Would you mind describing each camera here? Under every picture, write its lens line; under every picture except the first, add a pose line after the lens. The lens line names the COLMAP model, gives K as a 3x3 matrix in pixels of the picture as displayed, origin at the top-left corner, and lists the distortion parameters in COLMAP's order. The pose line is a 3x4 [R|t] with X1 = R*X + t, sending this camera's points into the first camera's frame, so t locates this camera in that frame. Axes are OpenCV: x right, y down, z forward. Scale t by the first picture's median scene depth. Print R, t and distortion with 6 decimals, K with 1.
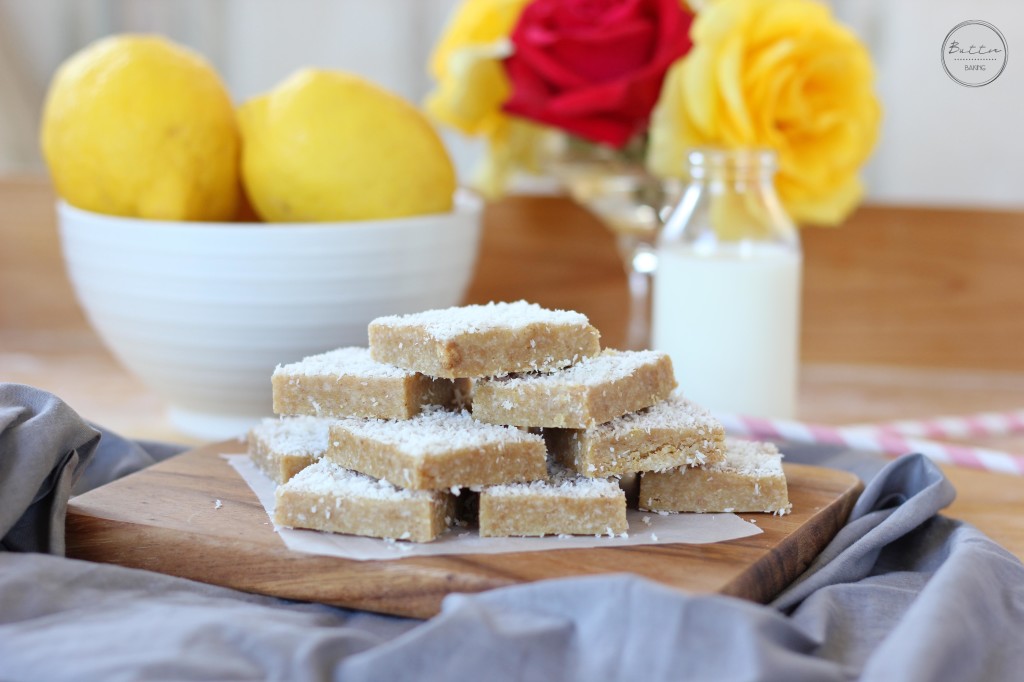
lens RADIAL K [[2839.5, 0, 512.0], [0, 2839.5, 341.0], [0, 0, 1]] dist [-0.045026, -0.362840]
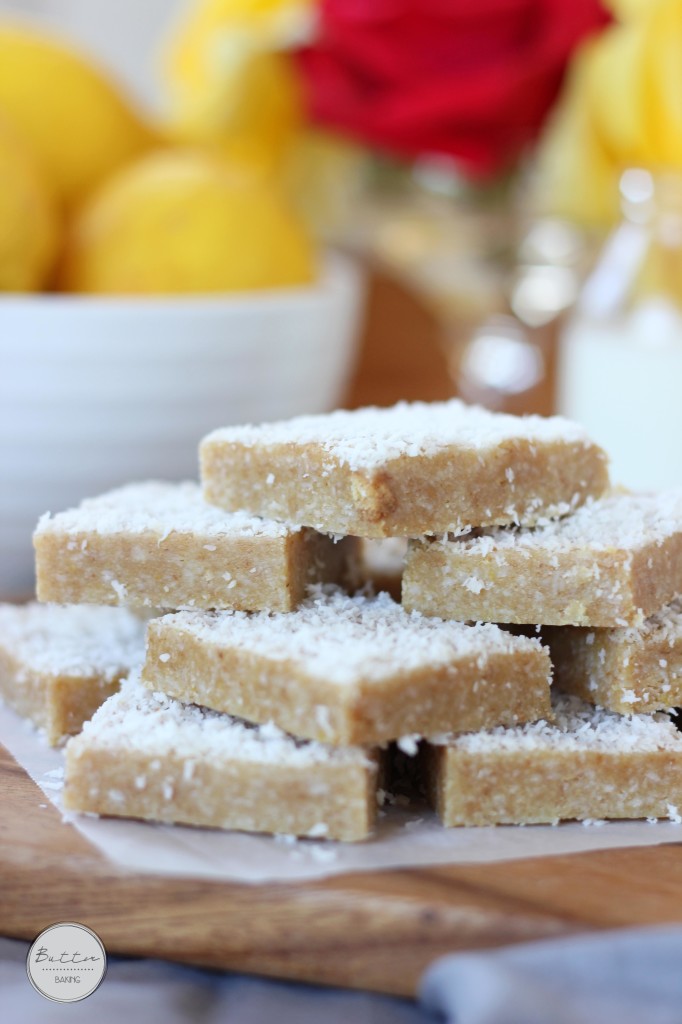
lens RADIAL K [[2839.5, 0, 341.0], [0, 2839.5, 512.0], [0, 0, 1]] dist [-0.045026, -0.362840]
pose [[0.990888, -0.003718, 0.134640, -0.103768], [0.002459, 0.999952, 0.009518, 0.002891], [-0.134669, -0.009100, 0.990849, 0.456930]]
